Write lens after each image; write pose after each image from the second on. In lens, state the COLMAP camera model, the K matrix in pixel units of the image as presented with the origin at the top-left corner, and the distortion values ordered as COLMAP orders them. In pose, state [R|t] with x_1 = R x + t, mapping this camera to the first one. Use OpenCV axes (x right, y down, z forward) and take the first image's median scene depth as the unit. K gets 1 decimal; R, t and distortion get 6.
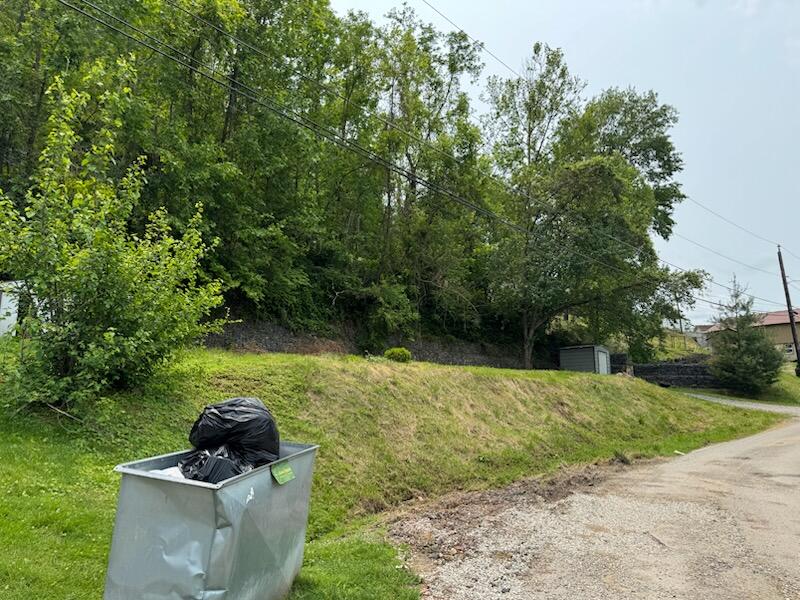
lens RADIAL K [[575.1, 0, 400.0], [0, 575.1, 300.0], [0, 0, 1]] dist [0.088088, -0.075409]
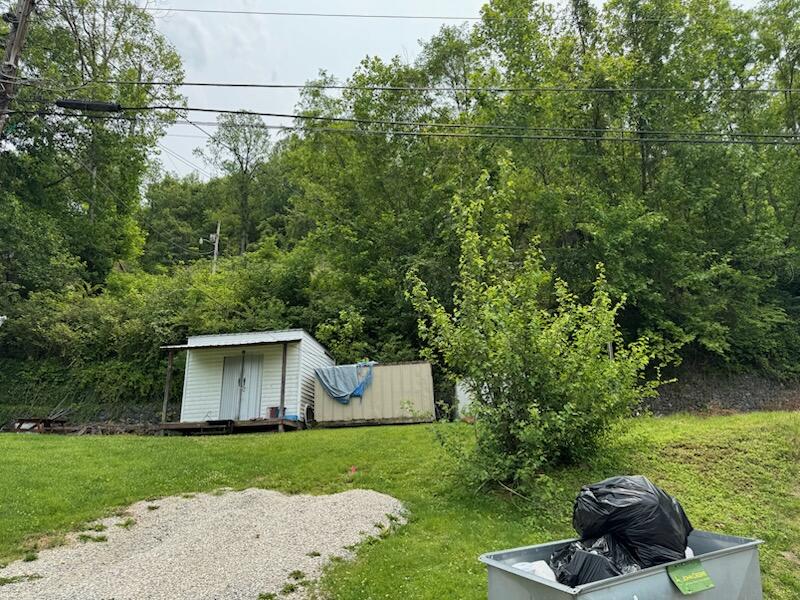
lens RADIAL K [[575.1, 0, 400.0], [0, 575.1, 300.0], [0, 0, 1]] dist [0.088088, -0.075409]
pose [[0.698191, -0.237708, -0.675295, 0.059542], [0.158925, 0.971194, -0.177553, 0.009838], [0.698048, 0.016644, 0.715857, 0.080055]]
